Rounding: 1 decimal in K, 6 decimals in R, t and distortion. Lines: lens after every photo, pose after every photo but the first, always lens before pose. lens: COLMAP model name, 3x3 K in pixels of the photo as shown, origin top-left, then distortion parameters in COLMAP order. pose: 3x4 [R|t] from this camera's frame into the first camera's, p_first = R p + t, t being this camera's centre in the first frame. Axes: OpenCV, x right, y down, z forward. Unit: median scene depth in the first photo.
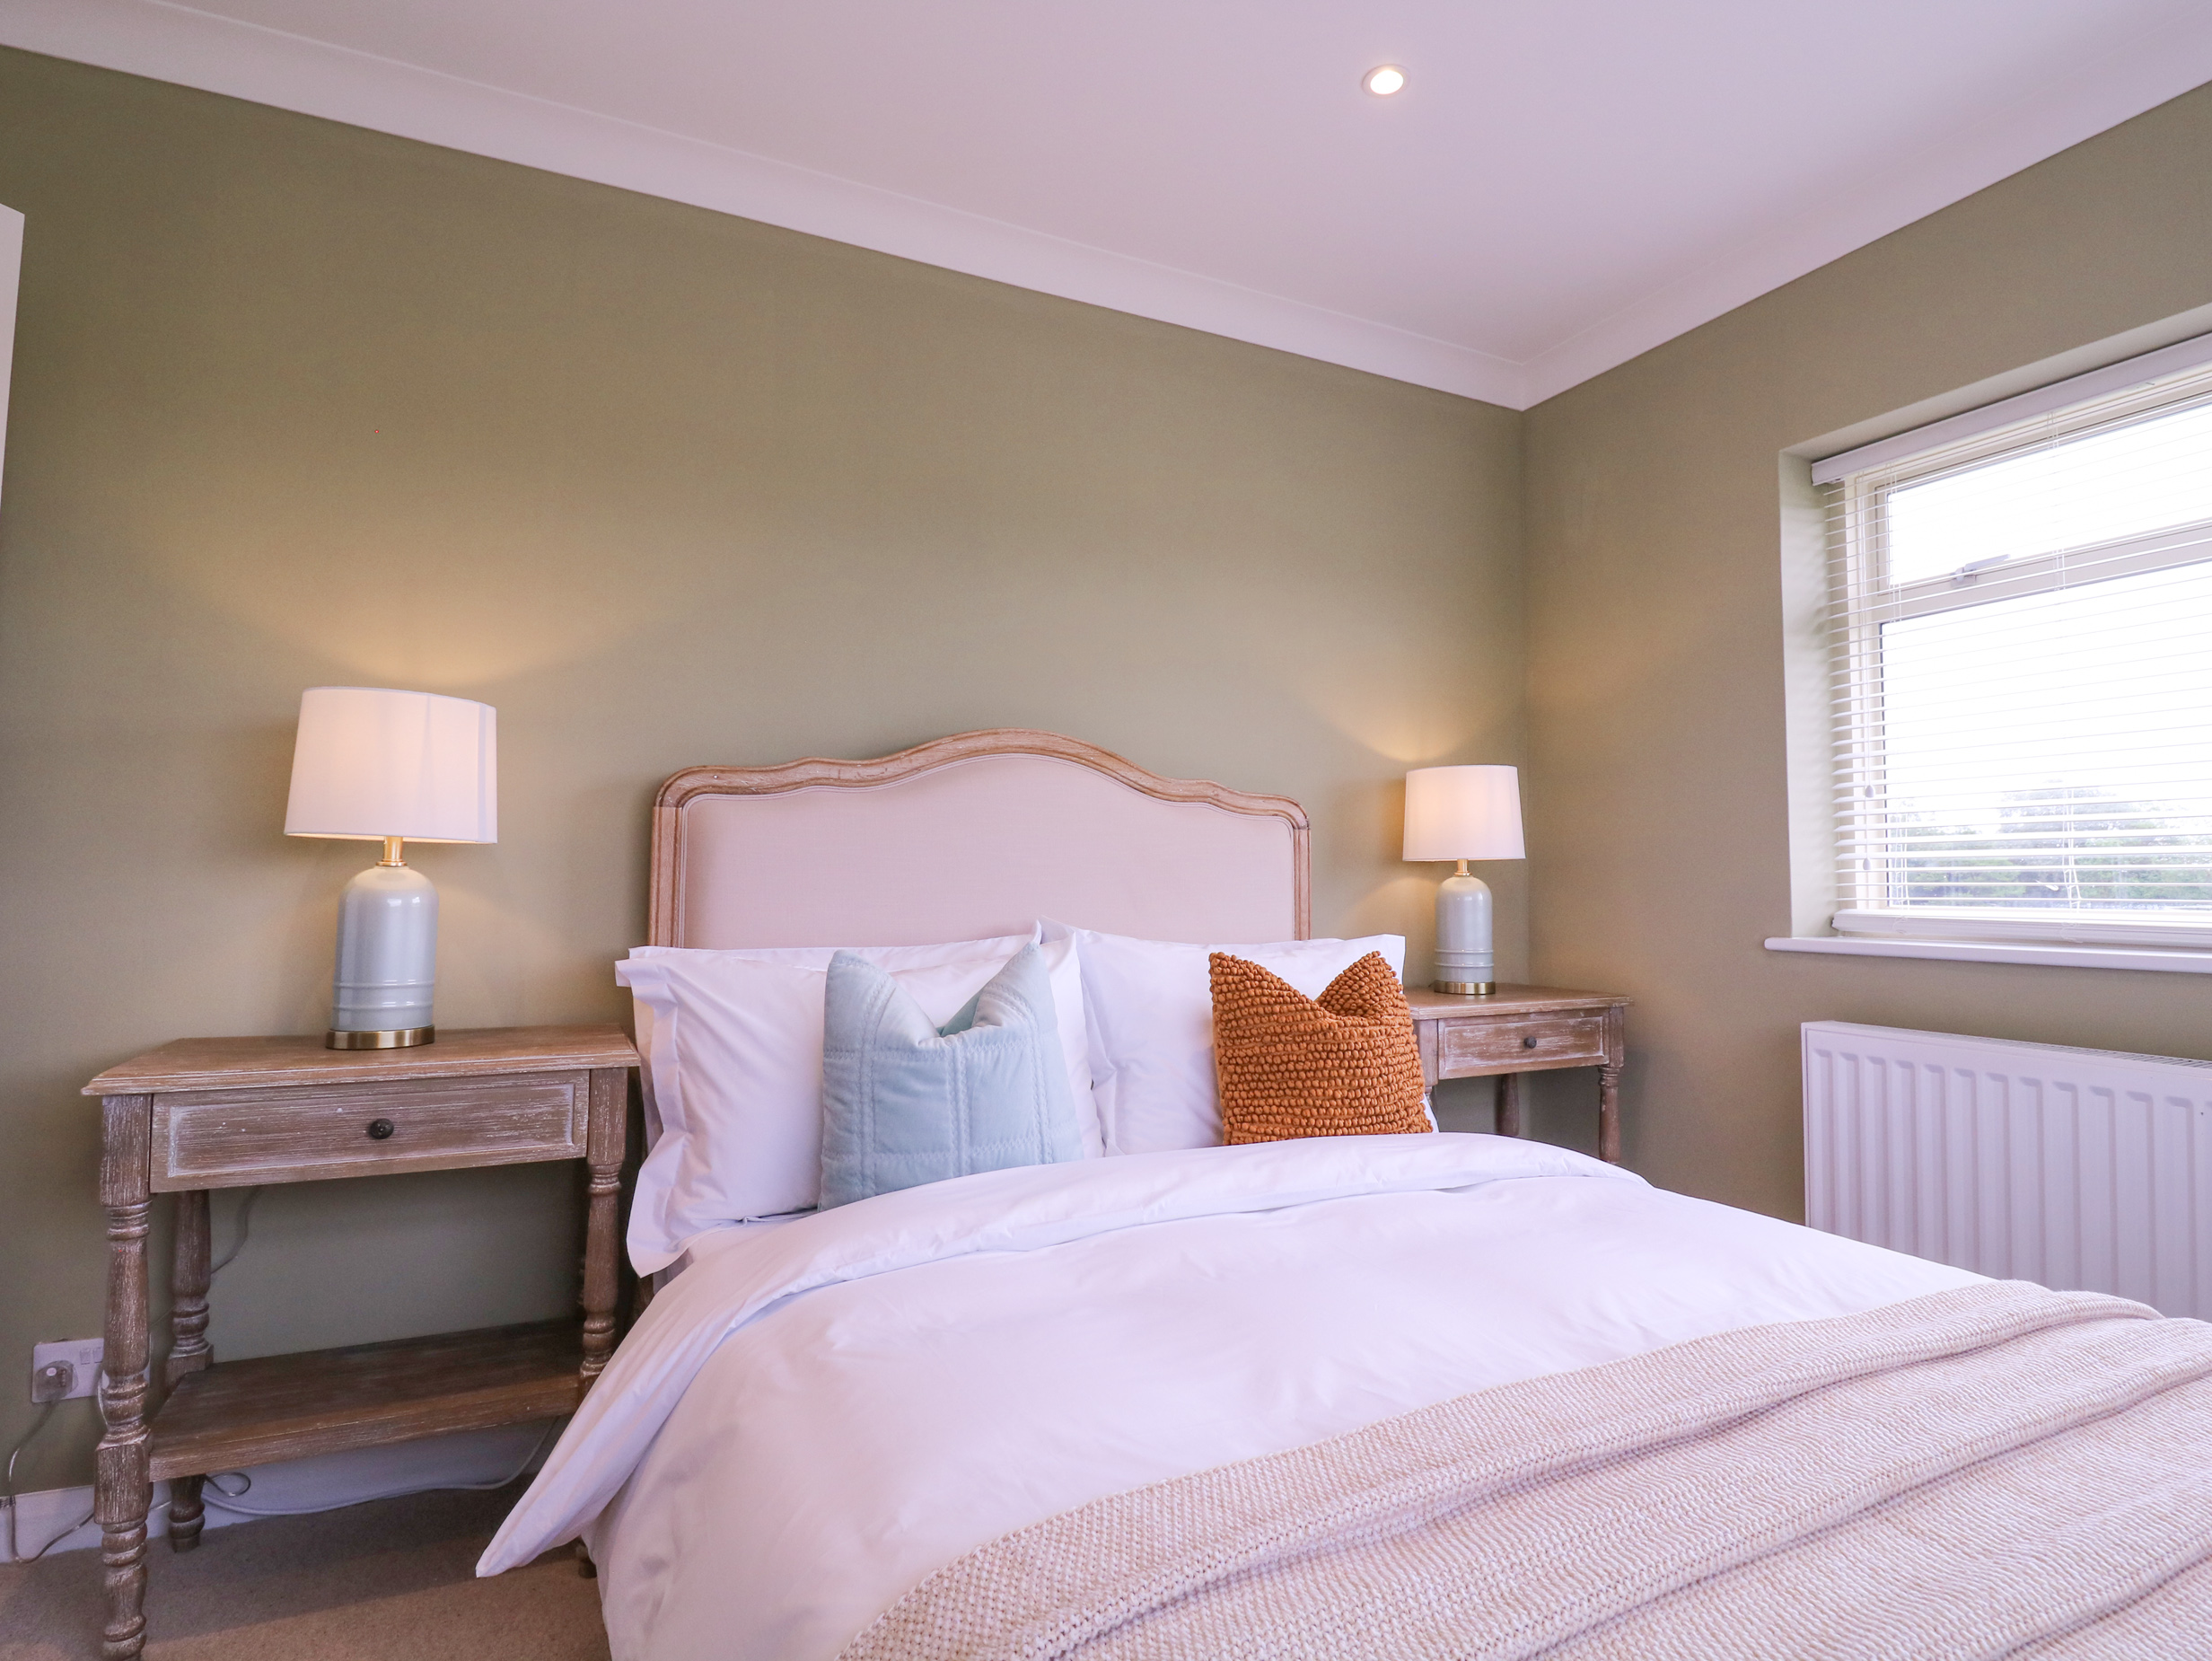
lens RADIAL K [[1157.8, 0, 1106.1], [0, 1157.8, 828.1], [0, 0, 1]] dist [-0.011201, -0.003653]
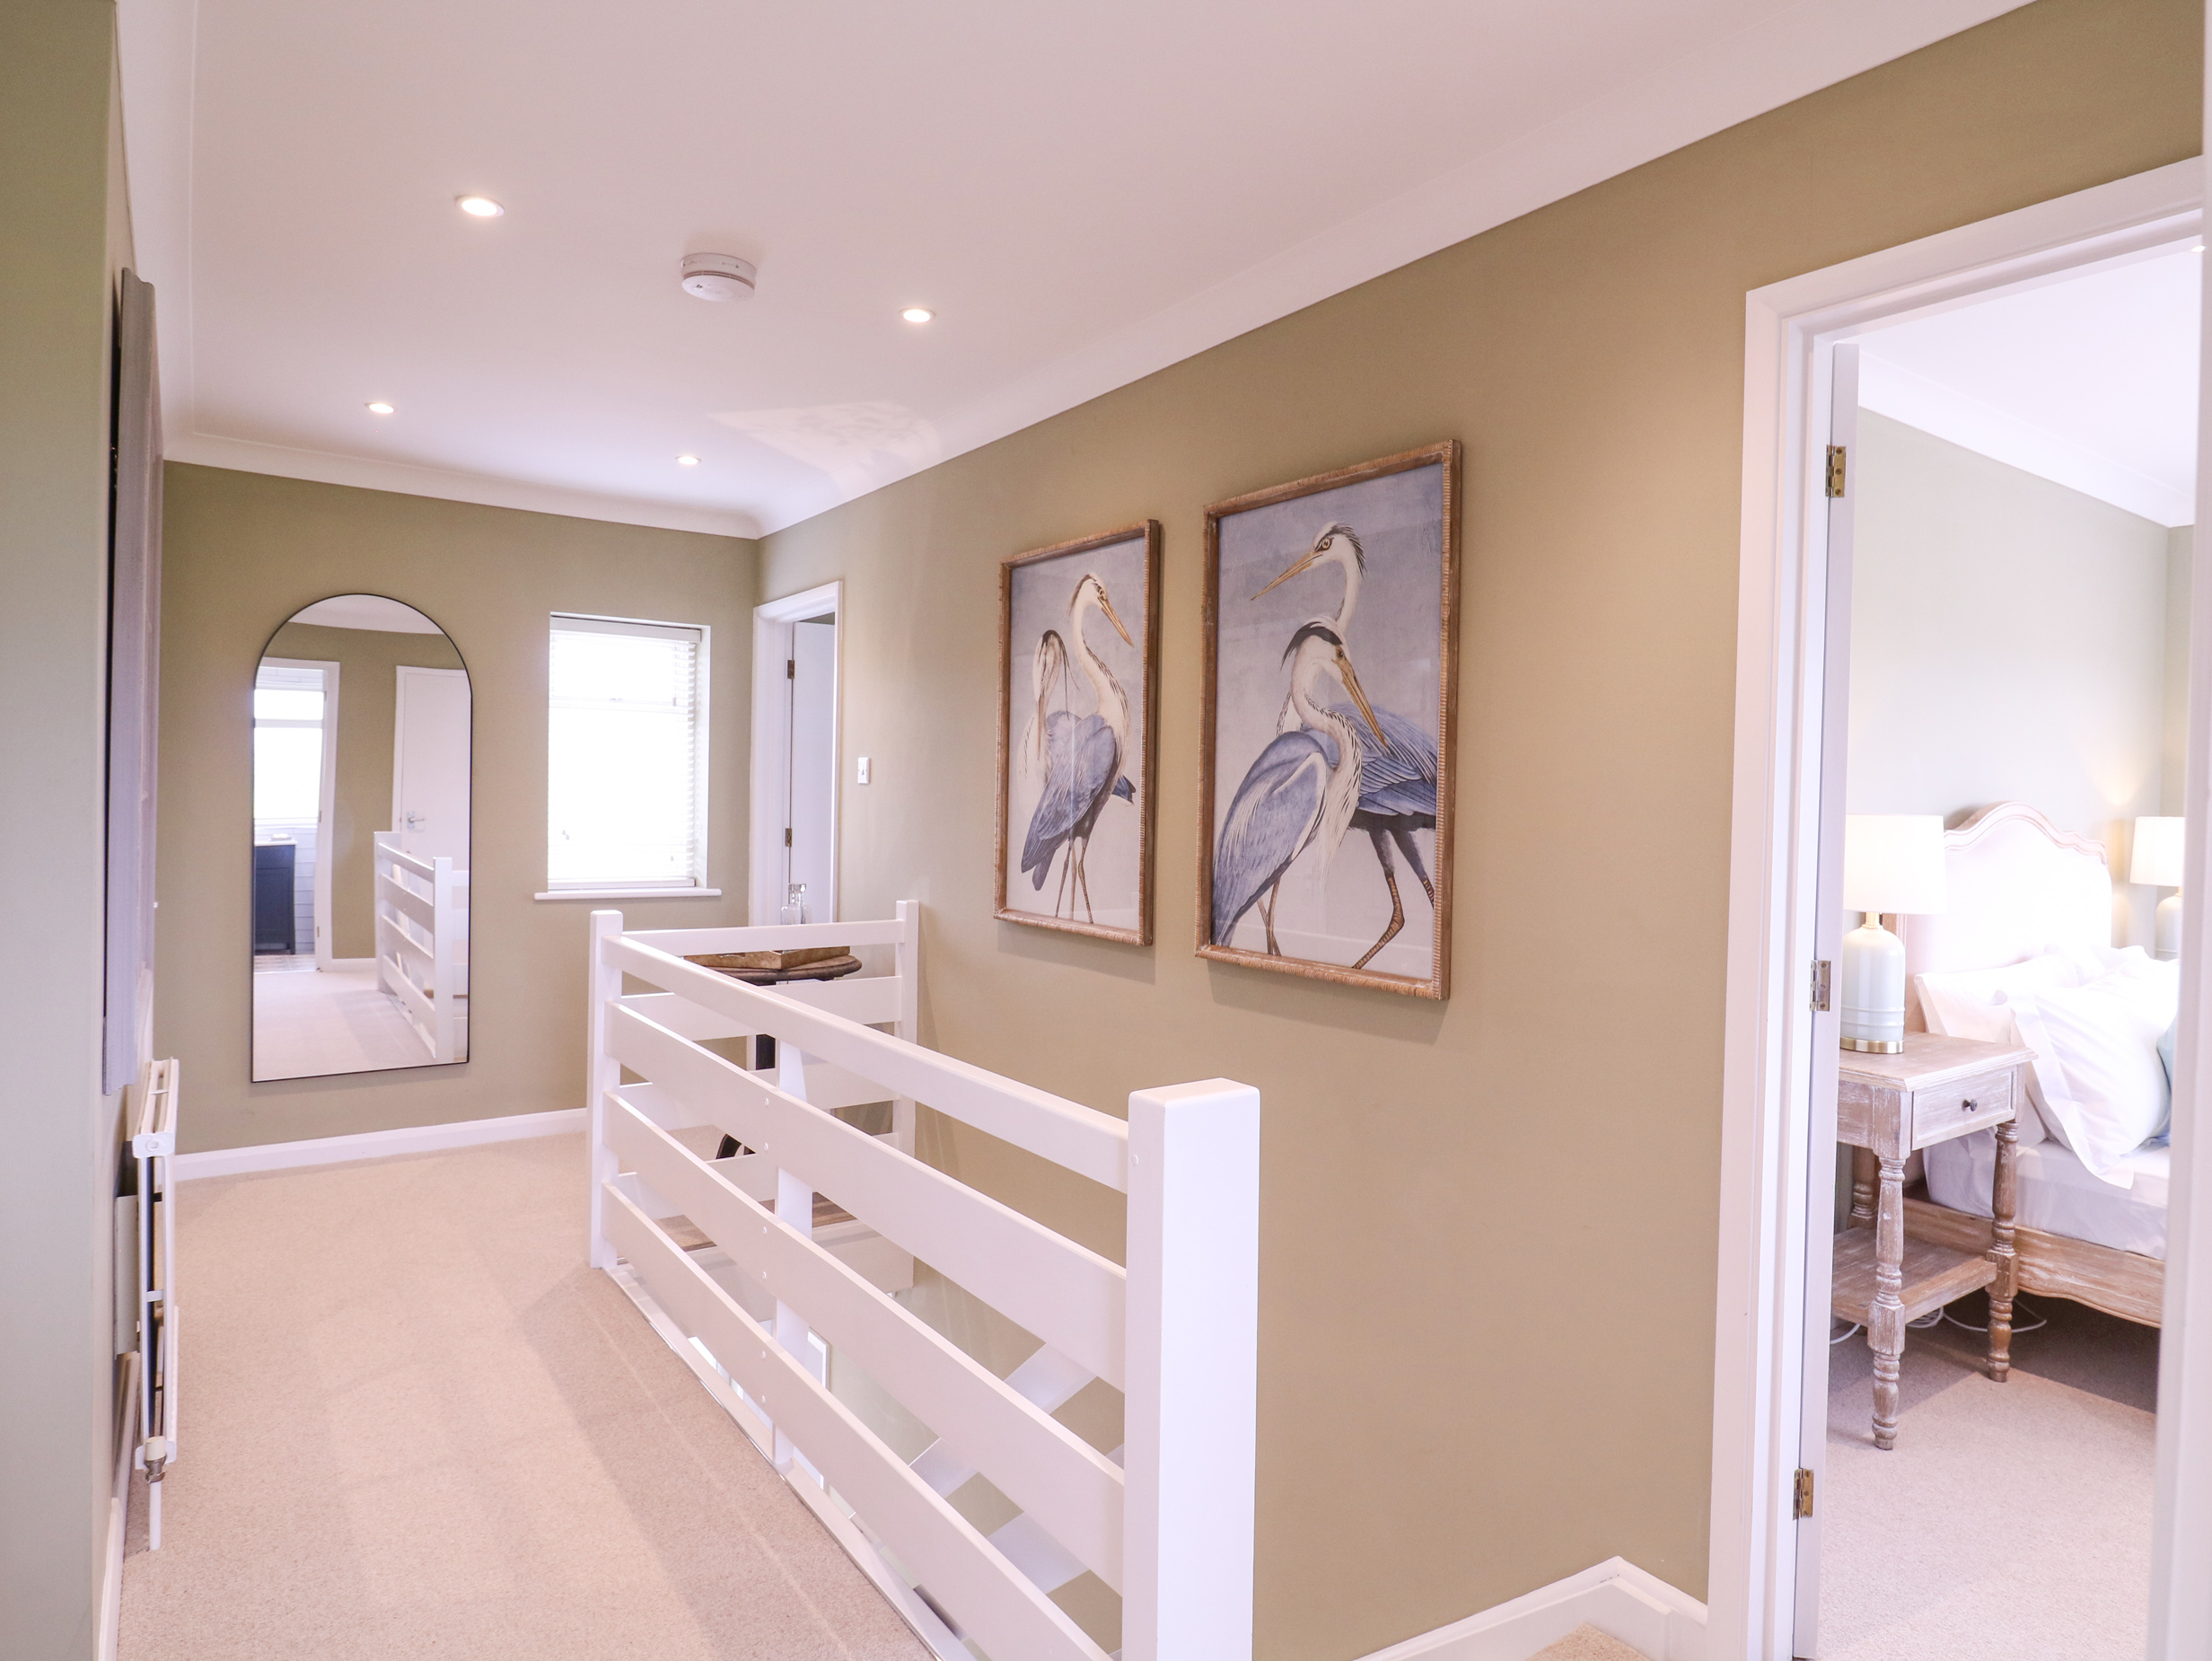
lens RADIAL K [[1306.1, 0, 1105.2], [0, 1306.1, 826.6], [0, 0, 1]] dist [0.003195, 0.000276]
pose [[0.985819, 0.004032, 0.167765, -1.925725], [-0.017259, 0.996846, 0.077462, -0.218765], [-0.166924, -0.079258, 0.982779, -0.488721]]
